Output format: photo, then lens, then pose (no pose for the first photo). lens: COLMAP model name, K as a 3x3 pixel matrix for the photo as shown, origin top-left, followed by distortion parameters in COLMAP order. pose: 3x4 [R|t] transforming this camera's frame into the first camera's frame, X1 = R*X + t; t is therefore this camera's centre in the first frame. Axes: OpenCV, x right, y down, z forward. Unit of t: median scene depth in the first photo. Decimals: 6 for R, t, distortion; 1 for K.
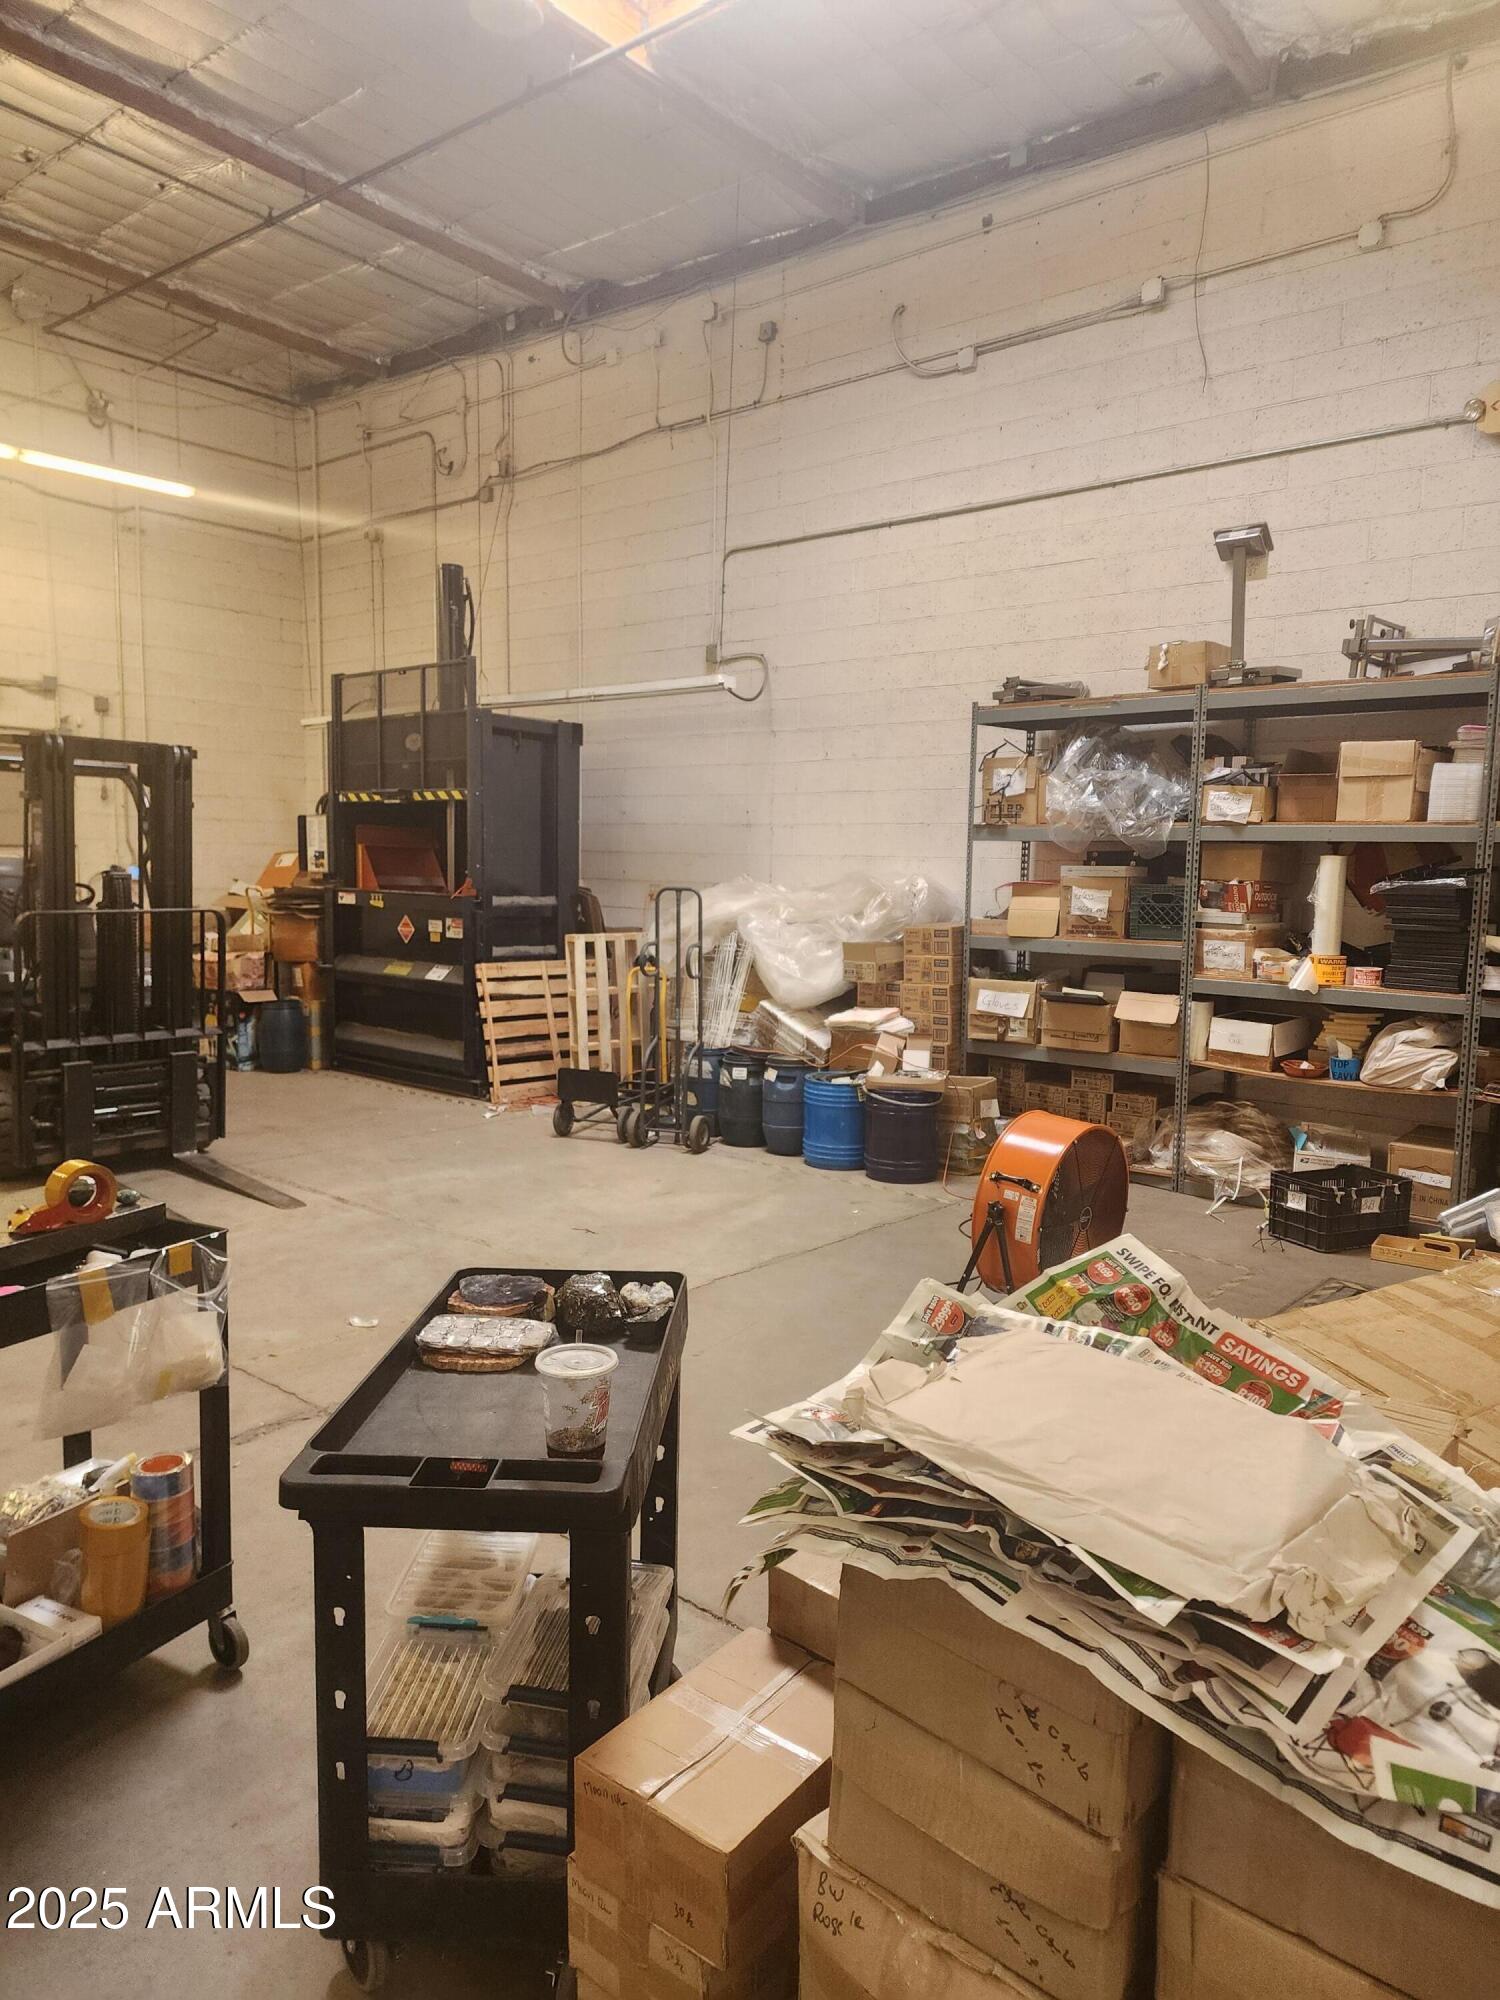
lens RADIAL K [[1329.2, 0, 755.6], [0, 1329.2, 993.8], [0, 0, 1]] dist [0.043761, -0.002727]
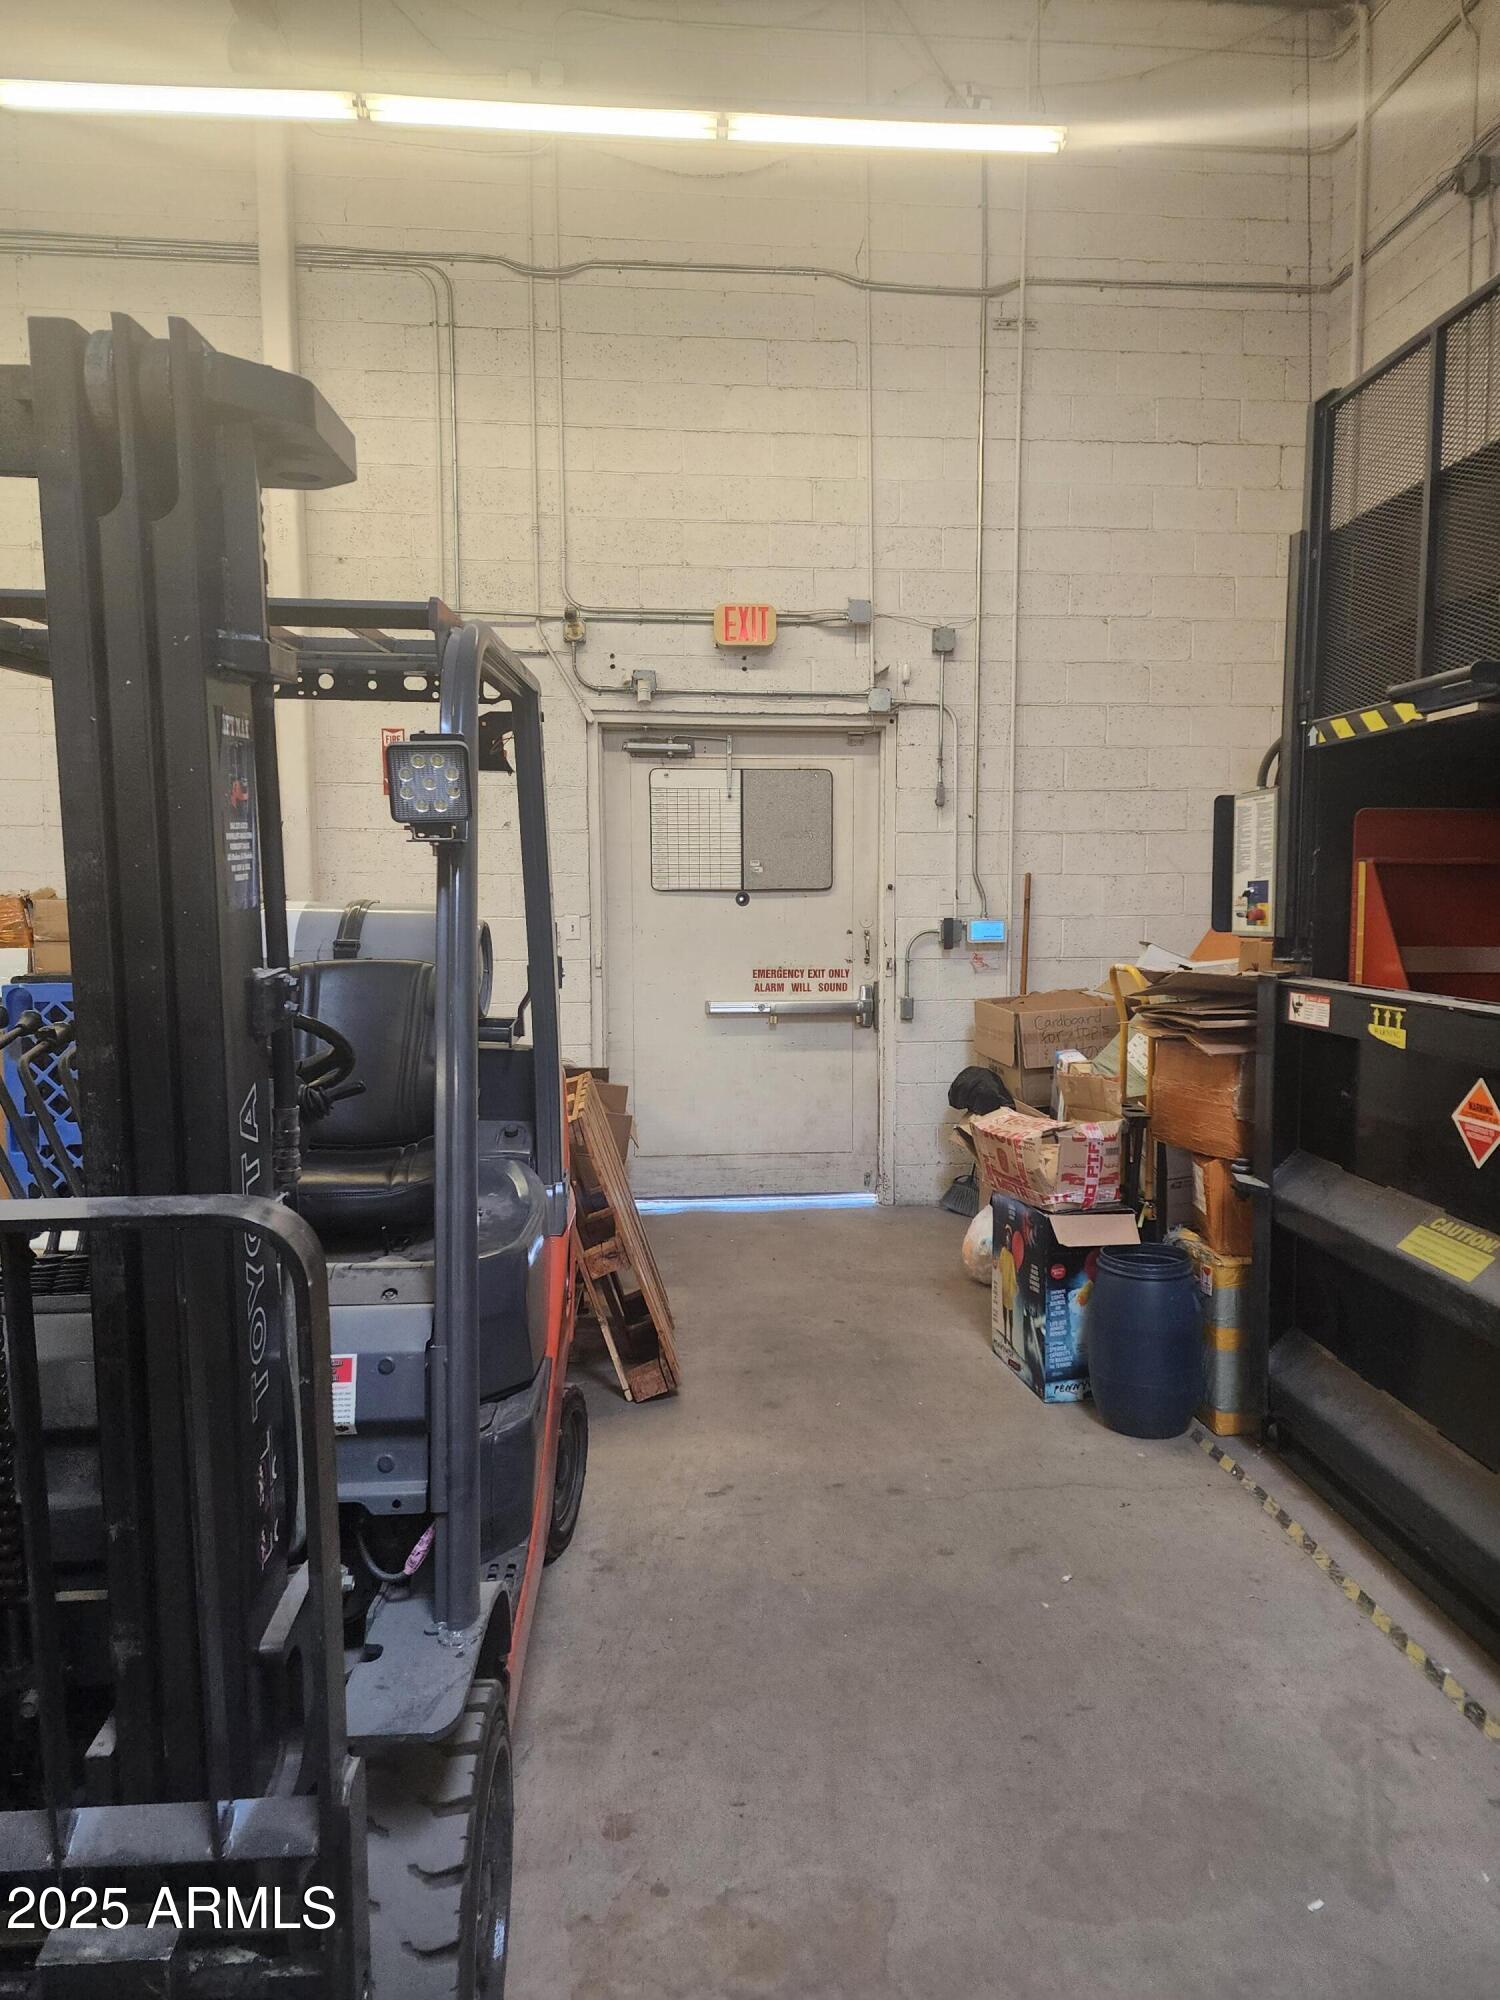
lens RADIAL K [[1329.2, 0, 756.2], [0, 1329.2, 997.6], [0, 0, 1]] dist [0.043761, -0.002727]
pose [[0.707671, 0.033047, -0.705769, -0.152297], [-0.049836, 0.998752, -0.003205, -0.064378], [0.704783, 0.037440, 0.708434, 0.620120]]
